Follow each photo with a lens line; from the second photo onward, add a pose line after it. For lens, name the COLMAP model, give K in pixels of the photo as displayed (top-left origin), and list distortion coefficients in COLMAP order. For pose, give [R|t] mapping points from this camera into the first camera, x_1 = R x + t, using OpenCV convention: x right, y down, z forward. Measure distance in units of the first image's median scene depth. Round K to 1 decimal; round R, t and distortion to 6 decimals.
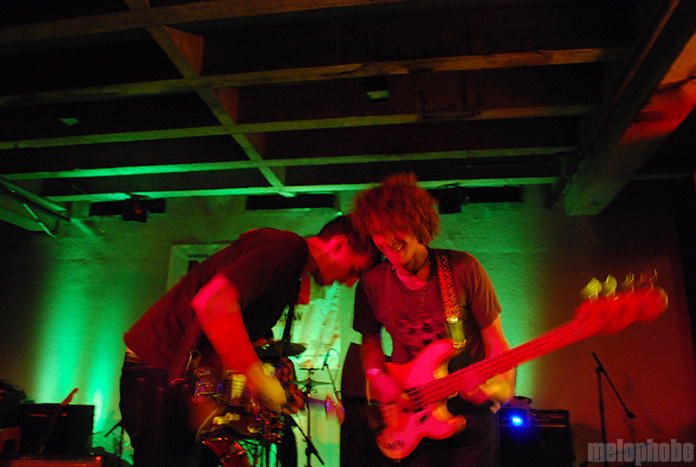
lens RADIAL K [[555.1, 0, 348.0], [0, 555.1, 233.5], [0, 0, 1]] dist [-0.083058, -0.000305]
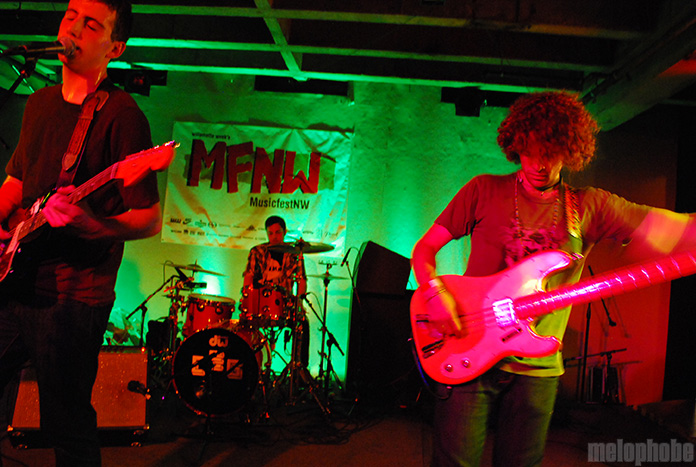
lens RADIAL K [[555.1, 0, 348.0], [0, 555.1, 233.5], [0, 0, 1]] dist [-0.083058, -0.000305]
pose [[0.993421, 0.067012, 0.092871, -0.103873], [-0.087216, 0.968247, 0.234288, -0.043711], [-0.074222, -0.240846, 0.967721, 0.003997]]
